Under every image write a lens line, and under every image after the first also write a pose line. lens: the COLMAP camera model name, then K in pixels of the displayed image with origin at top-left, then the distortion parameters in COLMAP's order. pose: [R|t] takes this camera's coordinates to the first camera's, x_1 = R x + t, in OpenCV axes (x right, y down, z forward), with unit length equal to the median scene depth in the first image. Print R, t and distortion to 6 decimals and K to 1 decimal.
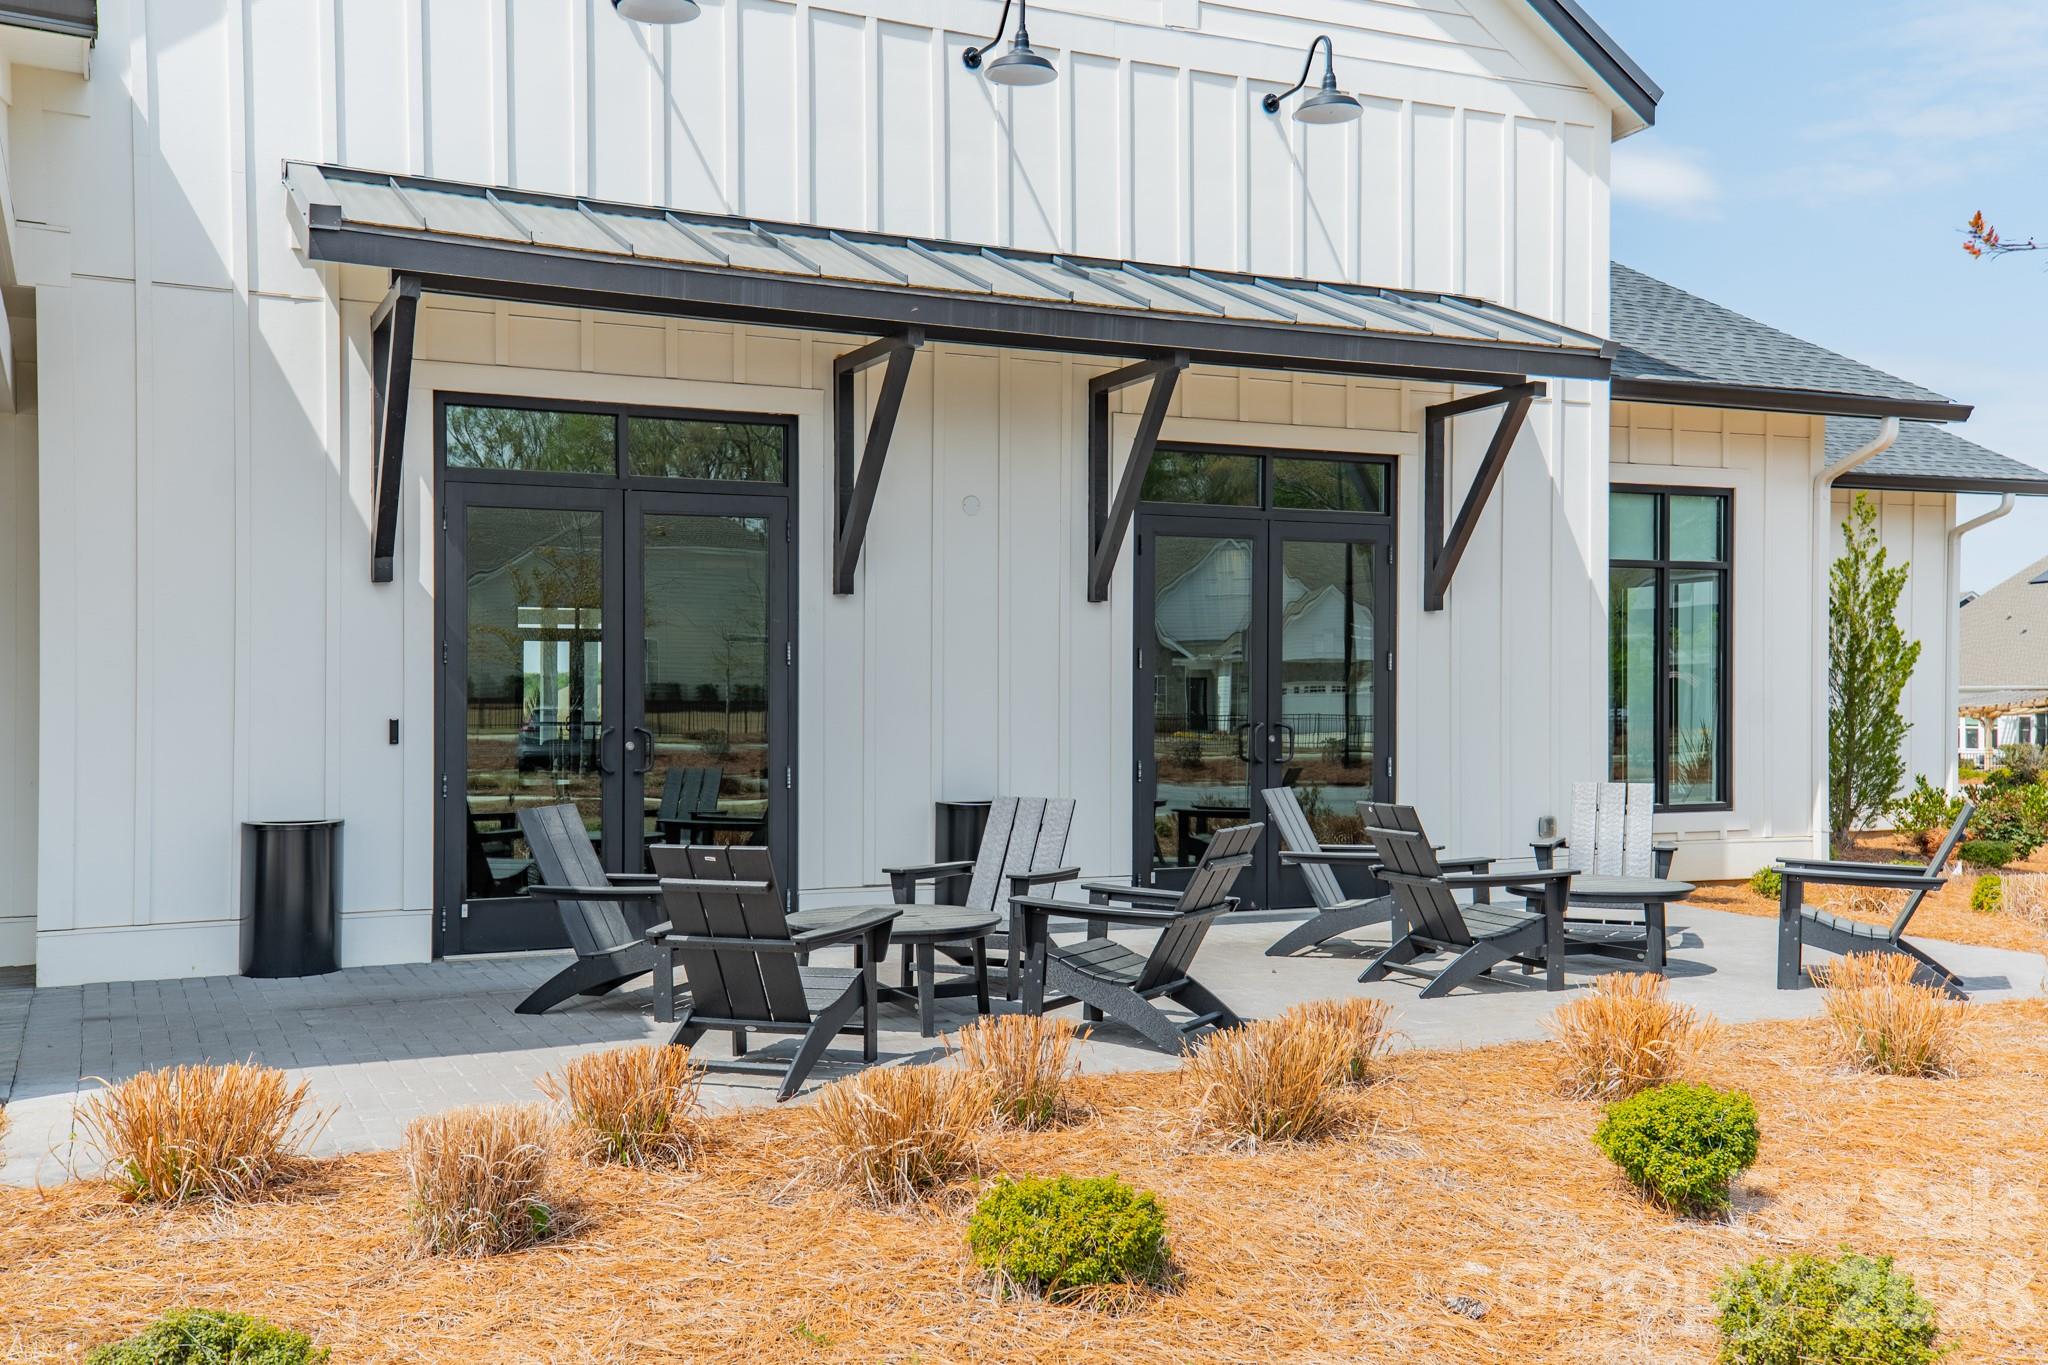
lens RADIAL K [[1953.9, 0, 1024.0], [0, 1953.9, 682.5], [0, 0, 1]] dist [-0.004242, -0.002144]
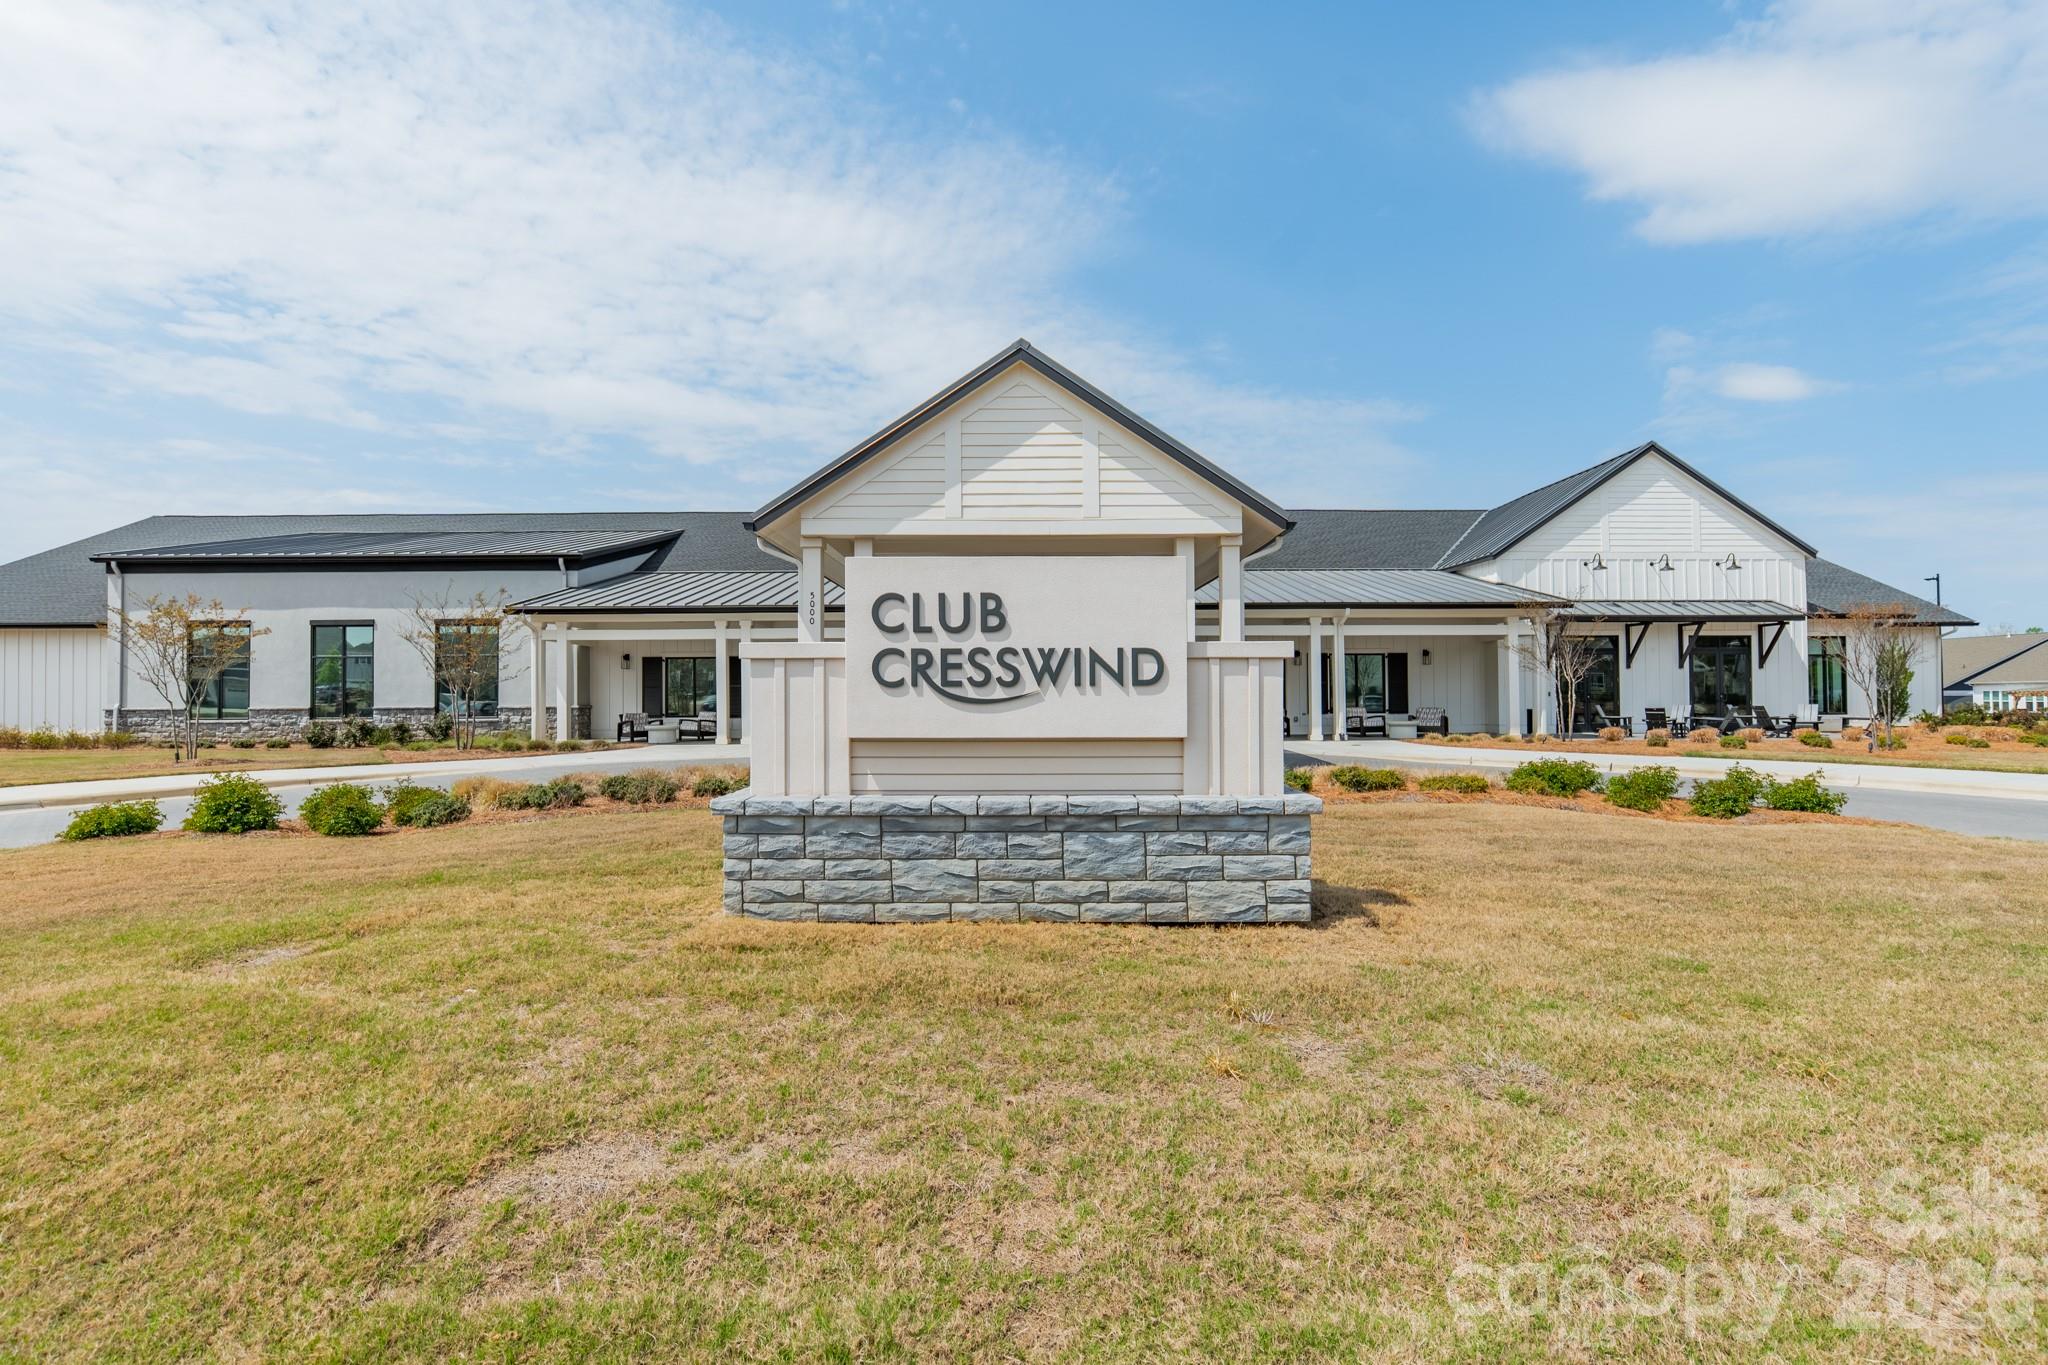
lens RADIAL K [[933.3, 0, 1024.0], [0, 933.3, 682.5], [0, 0, 1]] dist [-0.000266, 0.000025]
pose [[0.911982, -0.008870, -0.410135, -0.499657], [0.008324, 0.999961, -0.003117, -0.010901], [0.410146, -0.000572, 0.912020, -1.824994]]
